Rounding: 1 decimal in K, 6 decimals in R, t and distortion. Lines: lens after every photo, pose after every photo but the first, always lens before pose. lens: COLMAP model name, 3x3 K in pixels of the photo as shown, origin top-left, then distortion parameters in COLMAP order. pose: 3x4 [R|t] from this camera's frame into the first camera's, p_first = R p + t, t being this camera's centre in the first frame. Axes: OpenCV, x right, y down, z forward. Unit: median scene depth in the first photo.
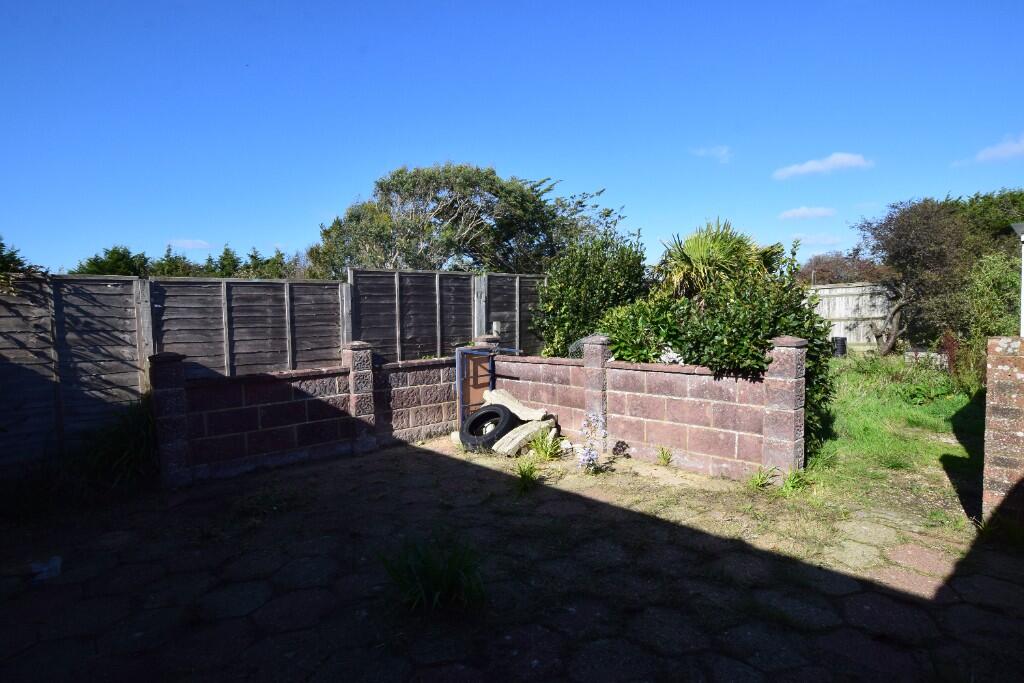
lens RADIAL K [[539.1, 0, 512.0], [0, 539.1, 341.5], [0, 0, 1]] dist [-0.021862, 0.000415]
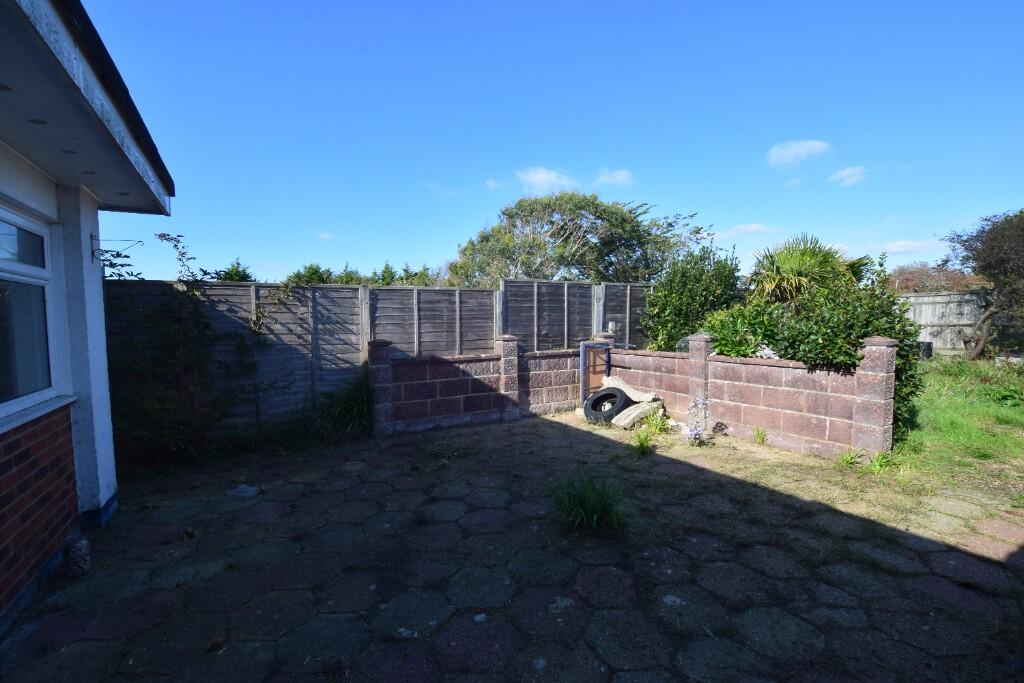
lens RADIAL K [[451.3, 0, 512.0], [0, 451.3, 341.5], [0, 0, 1]] dist [-0.037432, 0.006277]
pose [[0.979236, 0.022857, -0.201433, -0.060683], [-0.022222, 0.999738, 0.005415, 0.010706], [0.201504, -0.000827, 0.979487, -0.081558]]
